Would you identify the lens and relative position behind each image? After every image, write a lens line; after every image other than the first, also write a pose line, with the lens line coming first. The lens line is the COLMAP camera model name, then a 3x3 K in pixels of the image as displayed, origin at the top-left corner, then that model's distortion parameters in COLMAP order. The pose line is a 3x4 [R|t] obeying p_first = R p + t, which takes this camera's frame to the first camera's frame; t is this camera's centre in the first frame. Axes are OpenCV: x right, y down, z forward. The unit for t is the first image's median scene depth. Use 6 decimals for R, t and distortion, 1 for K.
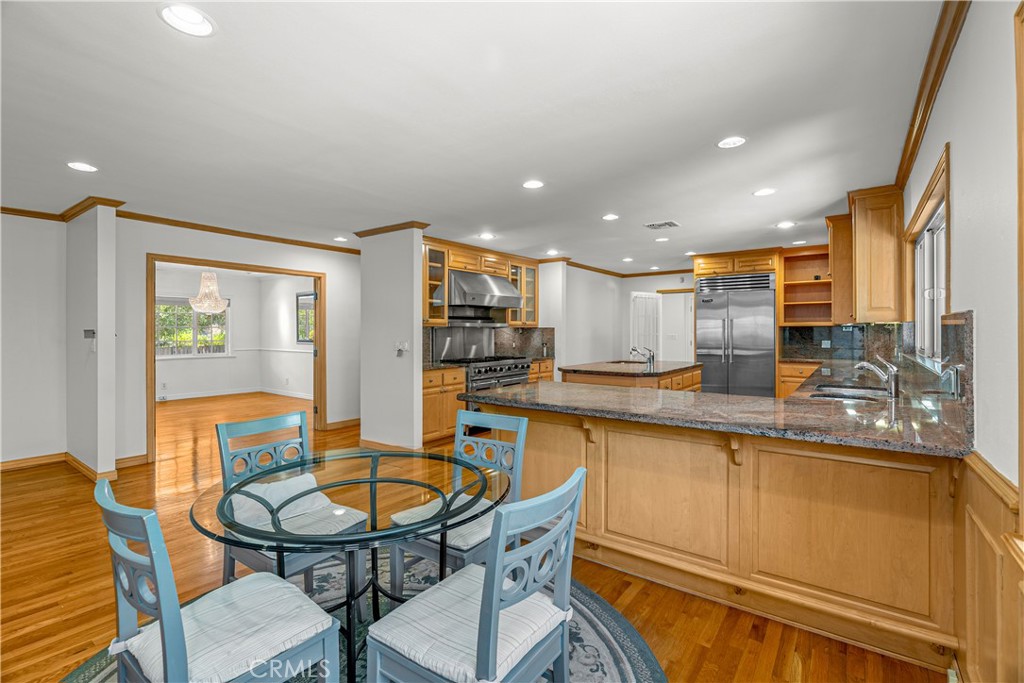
lens RADIAL K [[465.7, 0, 514.7], [0, 465.7, 332.5], [0, 0, 1]] dist [-0.008871, 0.000924]
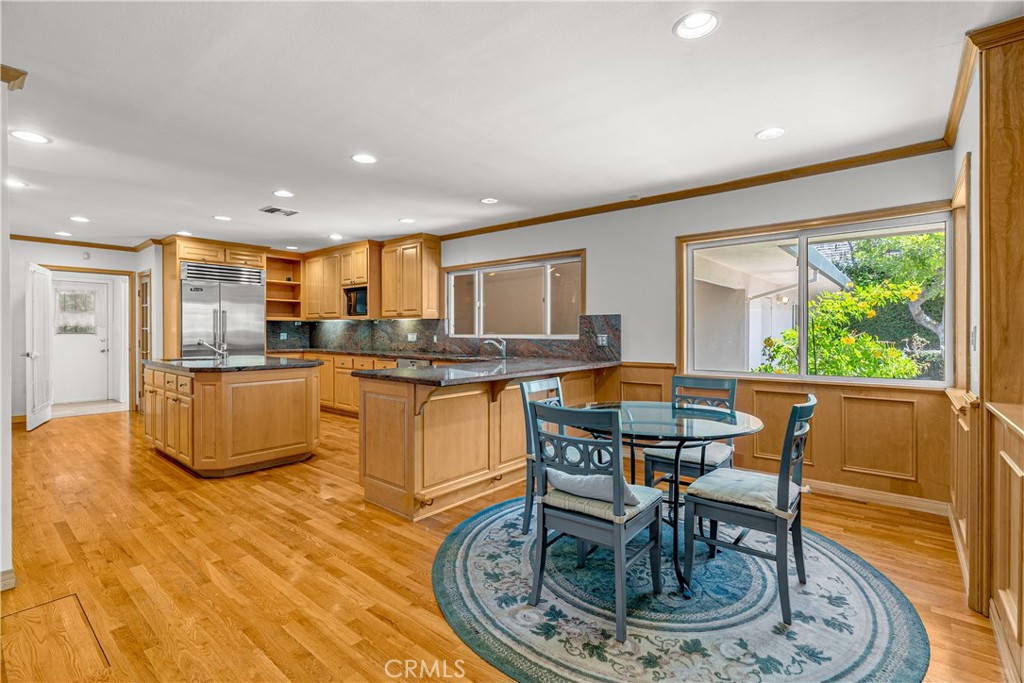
lens RADIAL K [[465.7, 0, 516.9], [0, 465.7, 335.3], [0, 0, 1]] dist [-0.008871, 0.000924]
pose [[0.059028, -0.005899, 0.998239, -0.466718], [-0.000810, 0.999982, 0.005957, 0.014785], [-0.998256, -0.001160, 0.059022, 0.344674]]
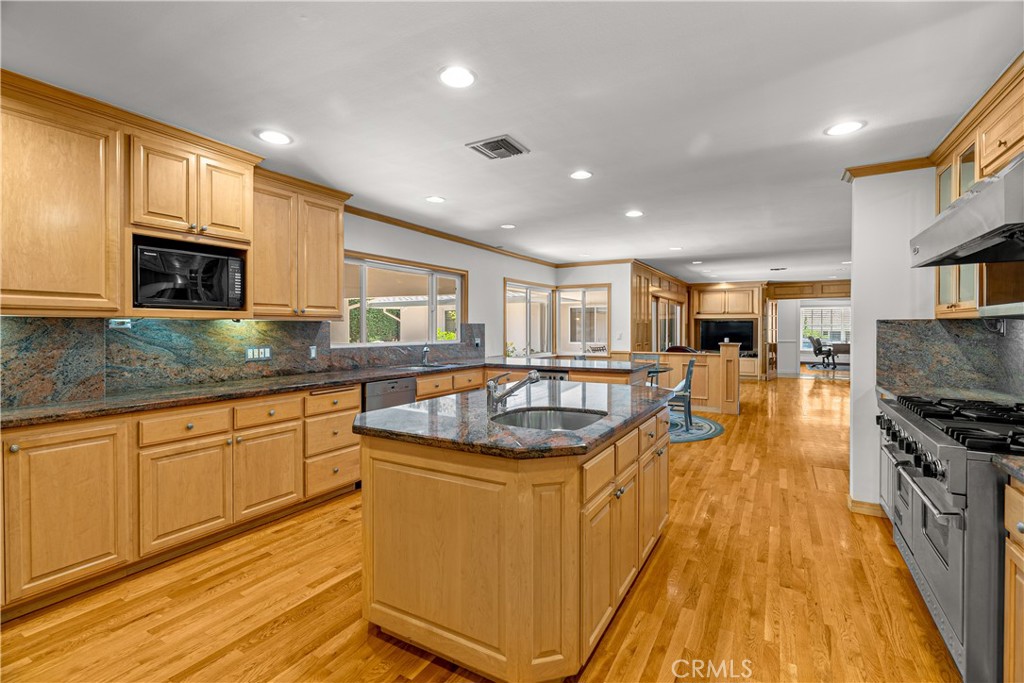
lens RADIAL K [[465.7, 0, 516.0], [0, 465.7, 330.7], [0, 0, 1]] dist [-0.008871, 0.000924]
pose [[-0.993460, 0.002774, -0.114143, 0.275604], [0.001986, 0.999973, 0.007015, -0.004115], [0.114159, 0.006742, -0.993440, 1.208557]]
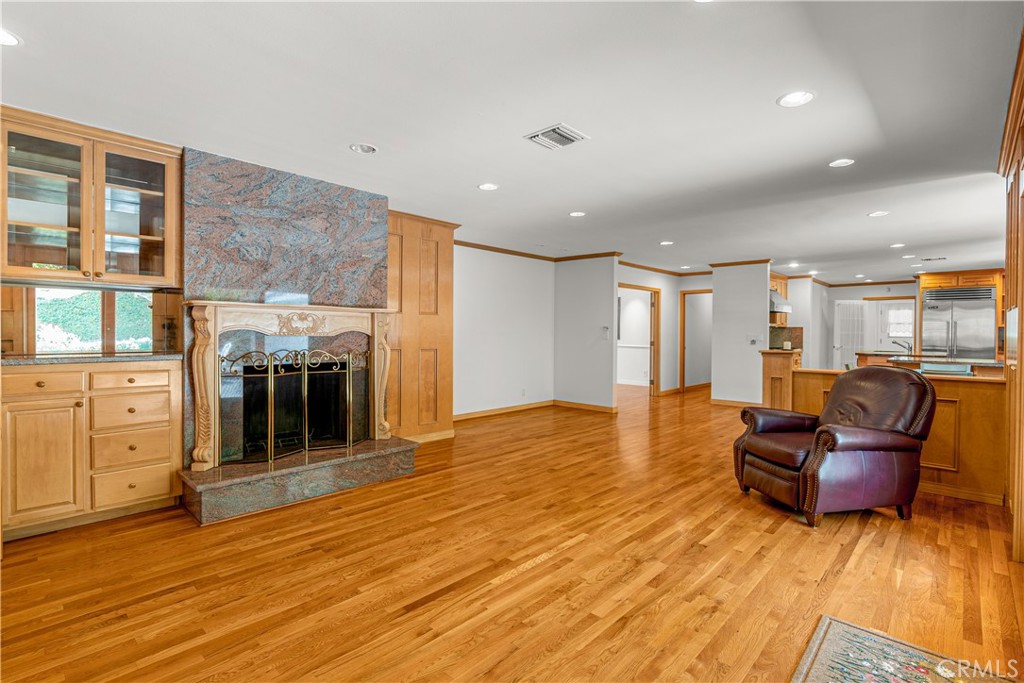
lens RADIAL K [[483.6, 0, 509.9], [0, 483.6, 340.8], [0, 0, 1]] dist [-0.006658, 0.000408]
pose [[0.992056, 0.008888, -0.125481, -0.642103], [-0.007085, 0.999865, 0.014811, 0.015292], [0.125596, -0.013804, 0.991985, -0.541364]]
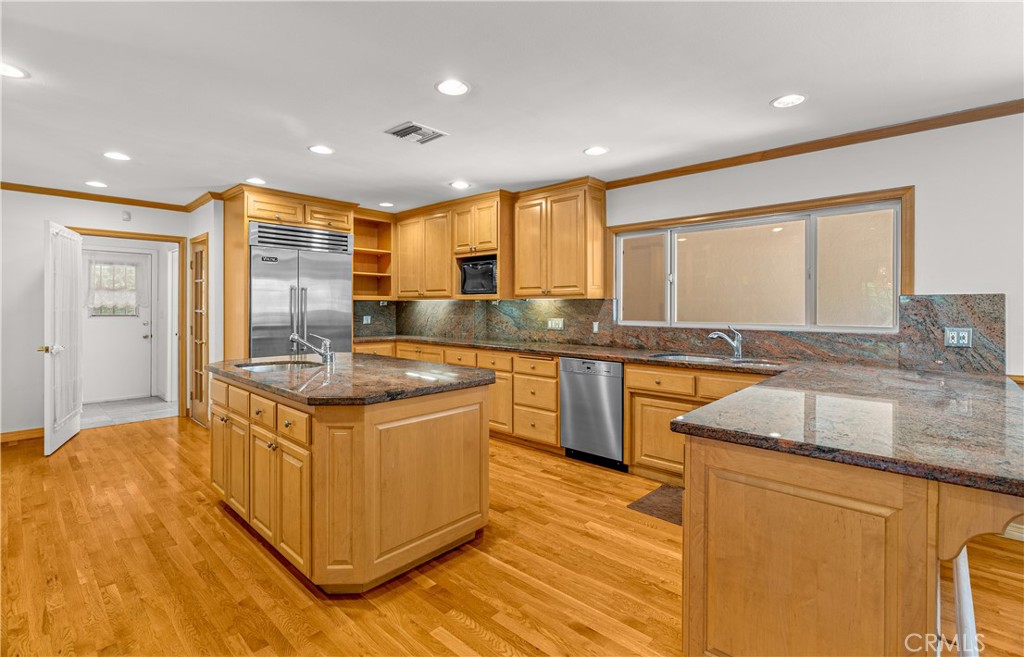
lens RADIAL K [[462.5, 0, 517.0], [0, 462.5, 306.2], [0, 0, 1]] dist [-0.011366, 0.002221]
pose [[0.105622, 0.002497, 0.994403, -0.209262], [-0.000477, 0.999997, -0.002460, -0.000401], [-0.994406, -0.000215, 0.105623, 0.610530]]
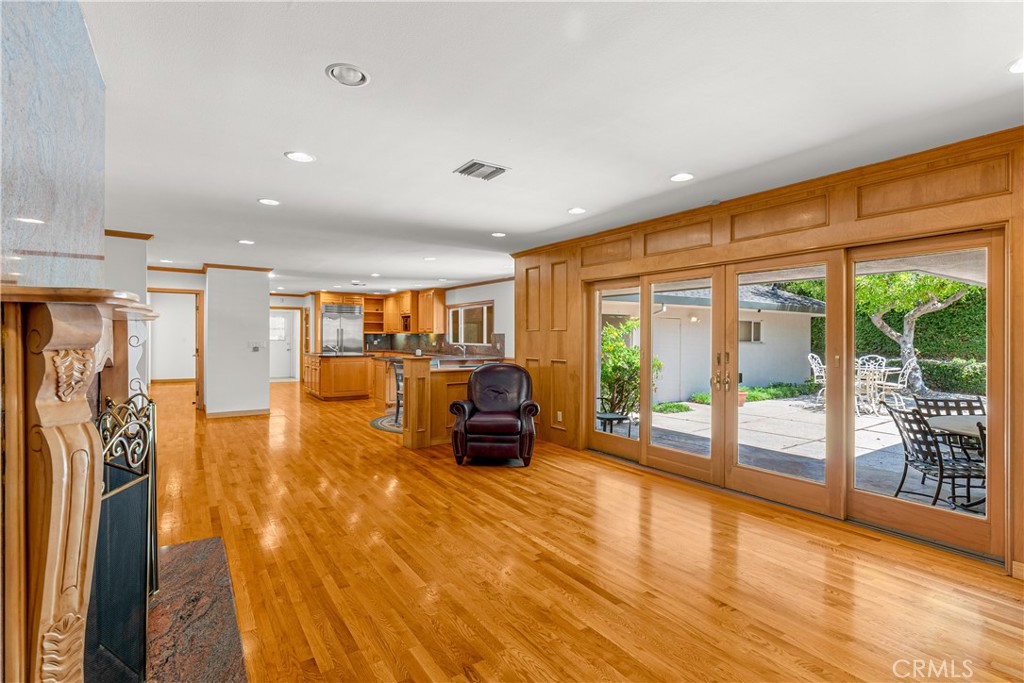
lens RADIAL K [[483.6, 0, 517.7], [0, 483.6, 340.0], [0, 0, 1]] dist [-0.006658, 0.000408]
pose [[0.331330, -0.001554, 0.943514, -1.114274], [-0.006551, 0.999971, 0.003948, 0.001111], [-0.943492, -0.007489, 0.331310, -0.281862]]
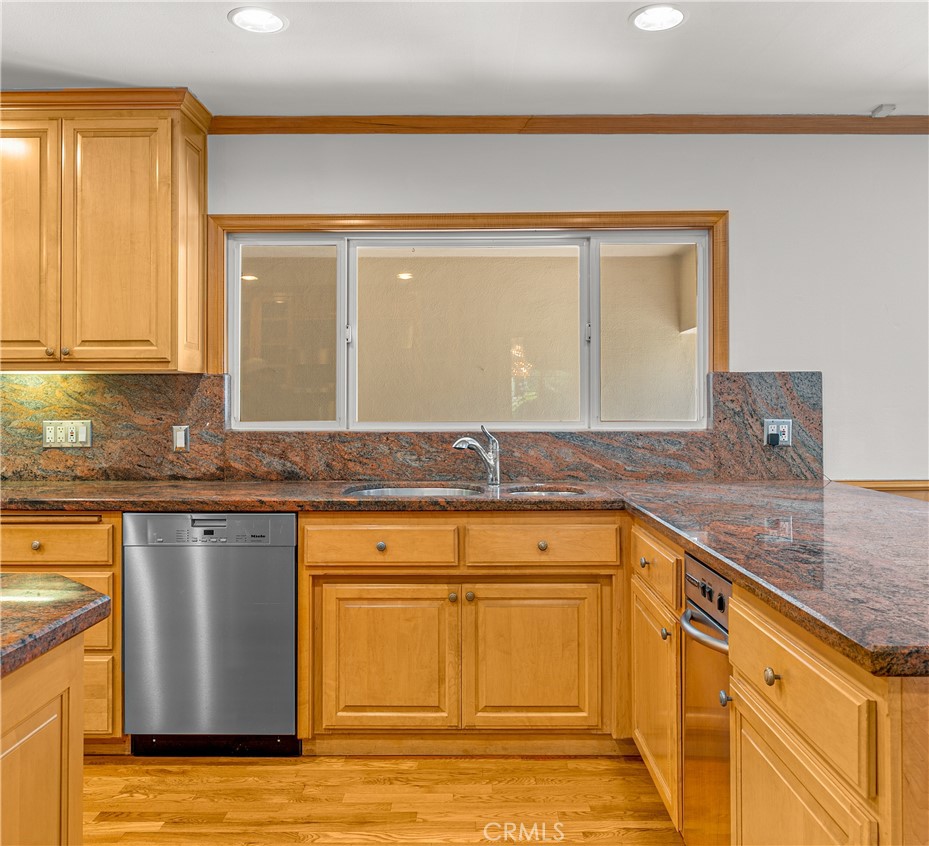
lens RADIAL K [[777.1, 0, 462.7], [0, 777.1, 392.8], [0, 0, 1]] dist [-0.001362, -0.006235]
pose [[-0.584838, 0.015084, 0.811010, -0.040891], [0.004129, 0.999869, -0.015619, 0.008070], [-0.811139, -0.005786, -0.584824, 0.713186]]
